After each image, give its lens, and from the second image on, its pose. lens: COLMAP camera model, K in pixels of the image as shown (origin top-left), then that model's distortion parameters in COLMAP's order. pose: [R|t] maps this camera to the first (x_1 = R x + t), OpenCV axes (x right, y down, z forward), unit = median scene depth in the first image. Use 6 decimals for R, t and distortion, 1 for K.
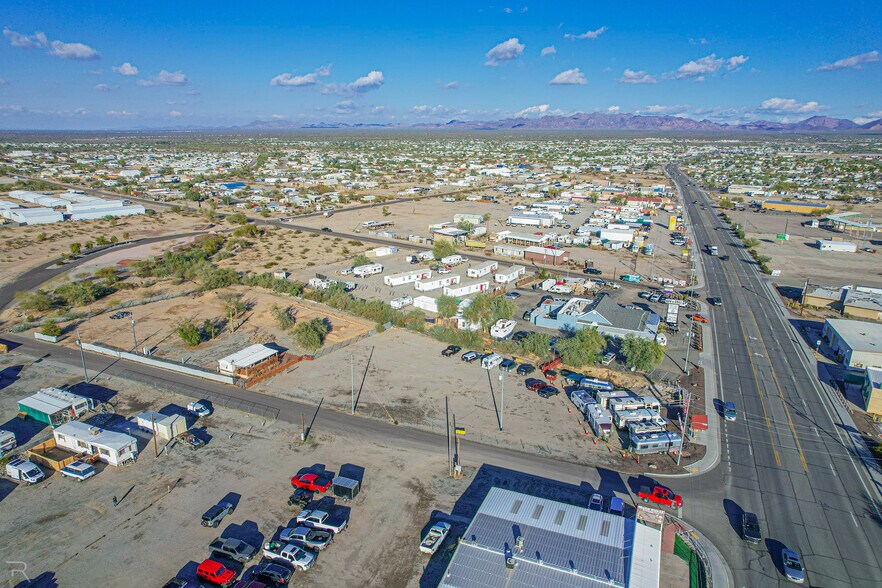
lens RADIAL K [[556.4, 0, 441.4], [0, 556.4, 307.0], [0, 0, 1]] dist [-0.073427, 0.063935]
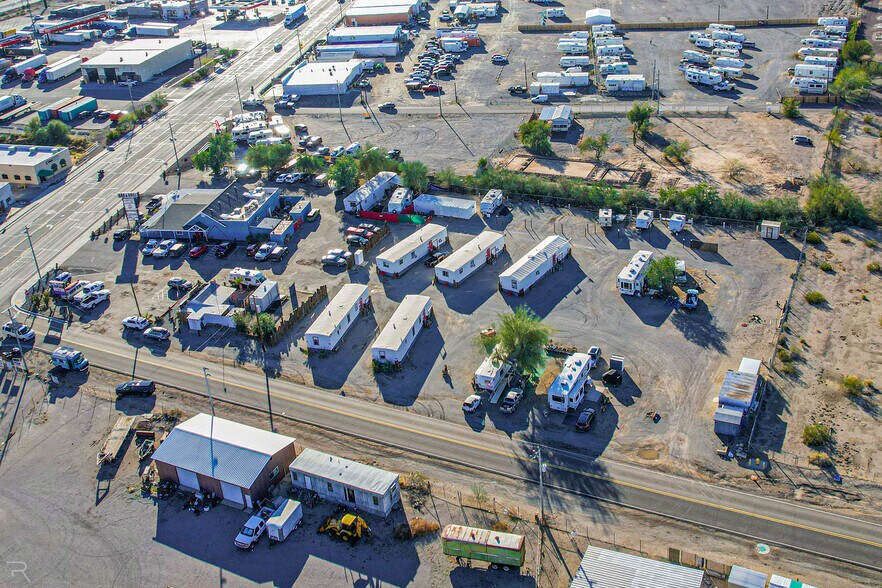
lens RADIAL K [[869.5, 0, 483.1], [0, 869.5, 262.5], [0, 0, 1]] dist [-0.059221, 0.035759]
pose [[-0.961243, 0.167867, -0.218705, 0.073201], [-0.035140, 0.712200, 0.701096, -0.274231], [0.273452, 0.681610, -0.678699, 0.680760]]
